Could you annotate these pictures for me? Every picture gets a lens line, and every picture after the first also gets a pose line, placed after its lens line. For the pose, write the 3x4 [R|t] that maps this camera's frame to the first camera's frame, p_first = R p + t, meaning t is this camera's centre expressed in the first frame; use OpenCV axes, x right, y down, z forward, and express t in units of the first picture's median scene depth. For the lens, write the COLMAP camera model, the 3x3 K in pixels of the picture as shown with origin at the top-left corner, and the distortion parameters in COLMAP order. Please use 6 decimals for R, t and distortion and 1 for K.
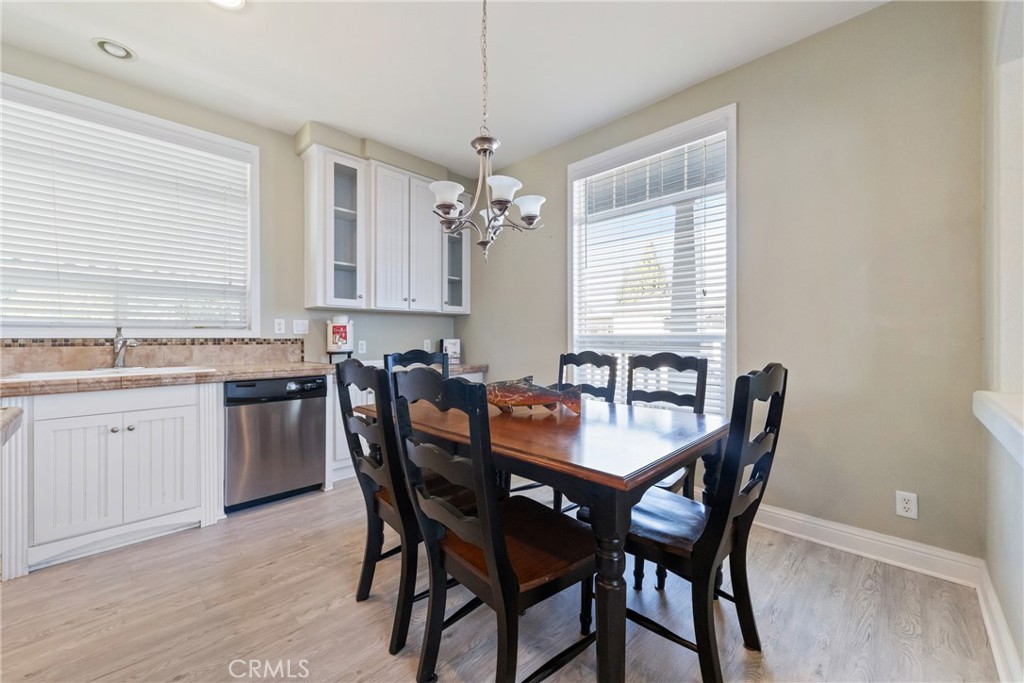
lens RADIAL K [[398.8, 0, 510.0], [0, 398.8, 337.6], [0, 0, 1]] dist [0.008047, 0.000045]
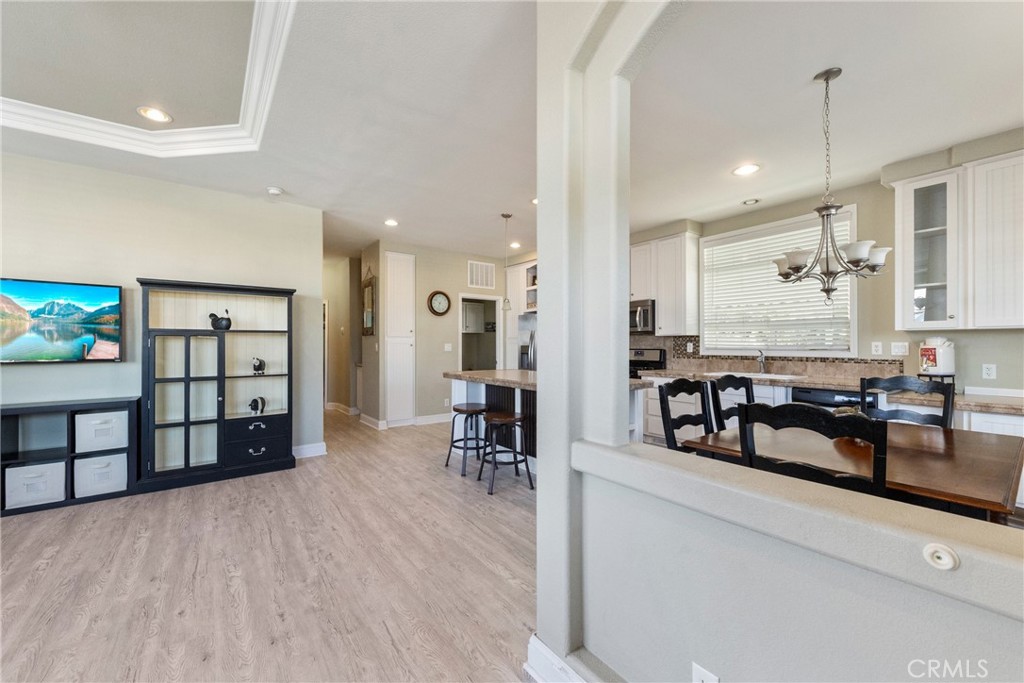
lens RADIAL K [[404.9, 0, 512.0], [0, 404.9, 341.5], [0, 0, 1]] dist [0.000334, 0.000027]
pose [[-0.151446, -0.011015, -0.988404, 0.735214], [-0.006716, 0.999926, -0.010114, -0.029289], [0.988443, 0.005106, -0.151509, 0.136560]]
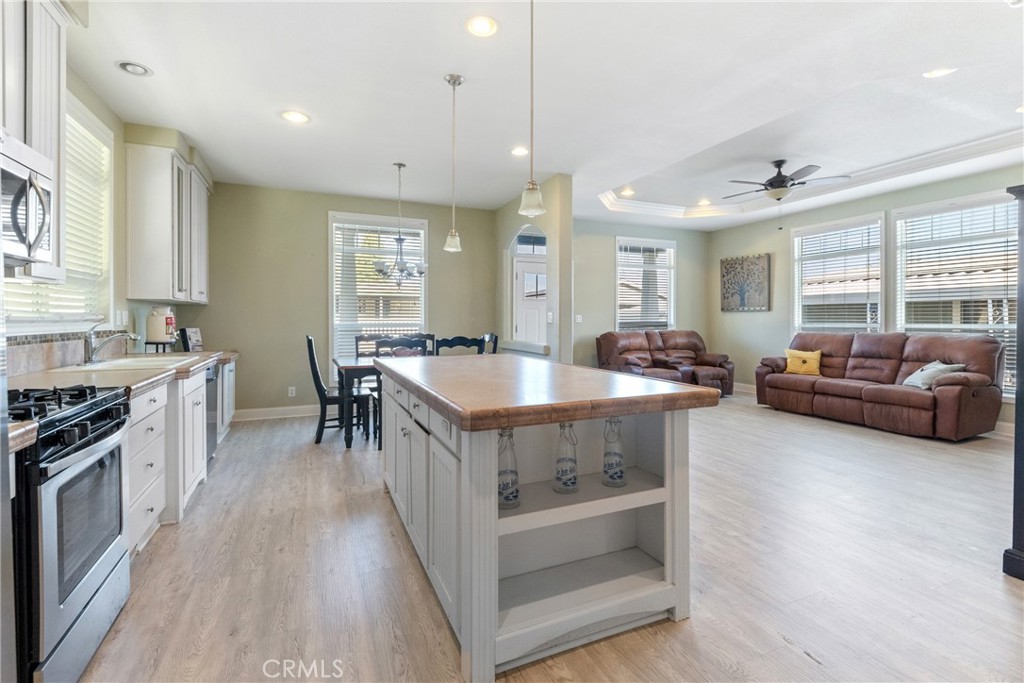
lens RADIAL K [[472.4, 0, 517.4], [0, 472.4, 319.8], [0, 0, 1]] dist [0.000331, -0.000274]
pose [[0.360479, -0.000594, 0.932767, -1.285489], [0.001889, 0.999998, -0.000094, -0.021177], [-0.932765, 0.001796, 0.360480, -0.308718]]
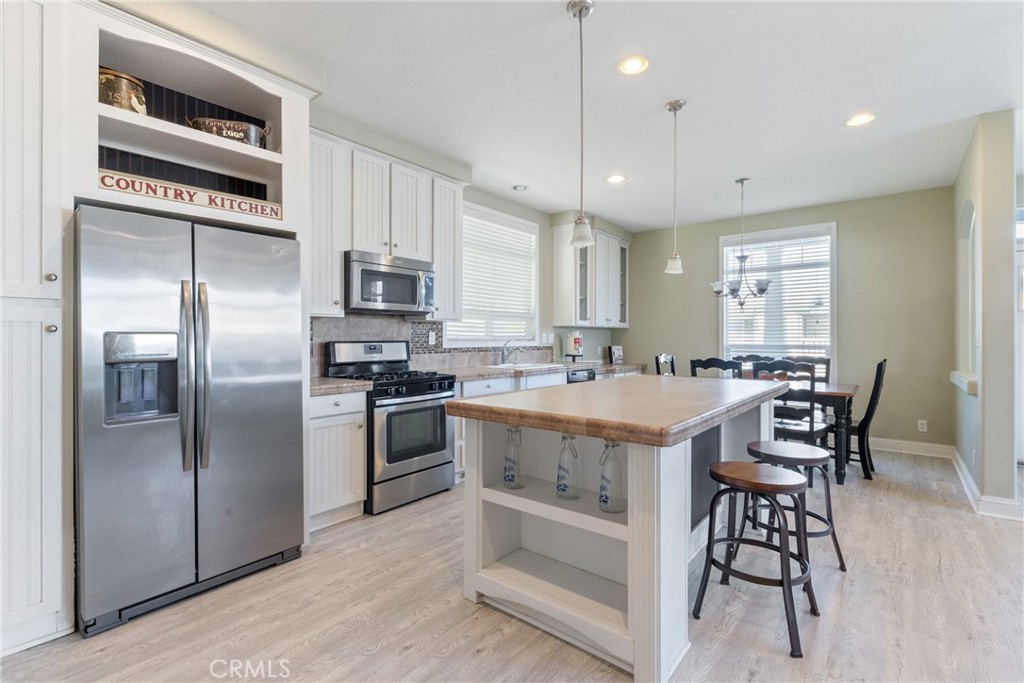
lens RADIAL K [[465.8, 0, 513.3], [0, 465.8, 335.9], [0, 0, 1]] dist [0.004363, 0.000342]
pose [[0.995084, 0.003302, 0.098983, -0.866967], [-0.002508, 0.999964, -0.008141, -0.022828], [-0.099006, 0.007853, 0.995056, -0.766238]]
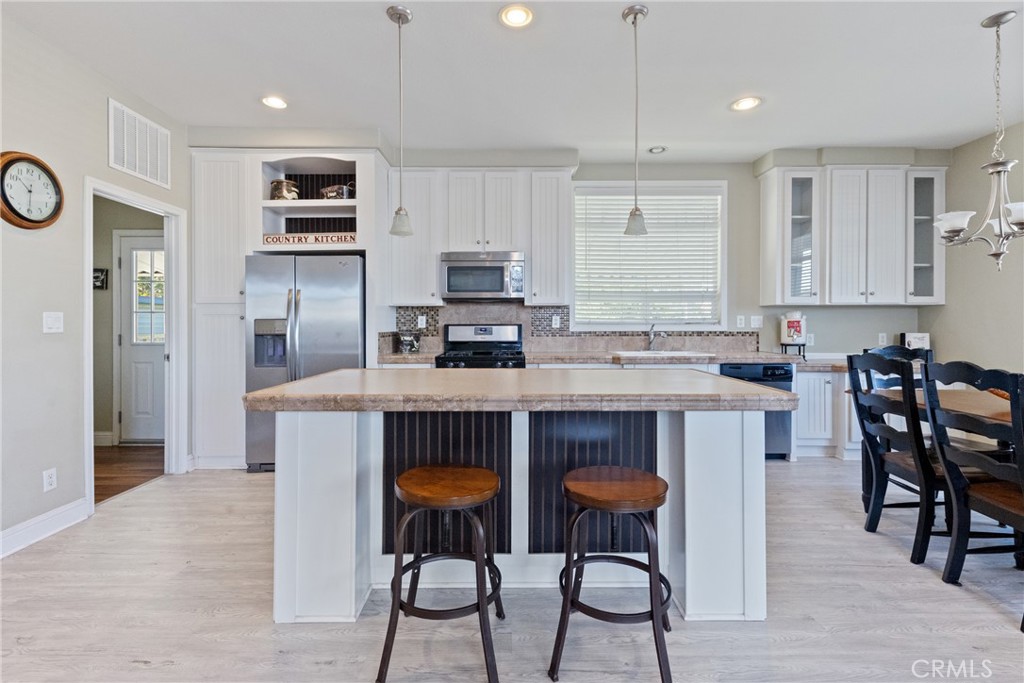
lens RADIAL K [[461.3, 0, 524.8], [0, 461.3, 326.1], [0, 0, 1]] dist [0.003759, 0.000007]
pose [[0.704970, 0.001834, -0.709235, -0.040287], [-0.001723, 0.999998, 0.000873, -0.014676], [0.709235, 0.000606, 0.704972, -0.461745]]
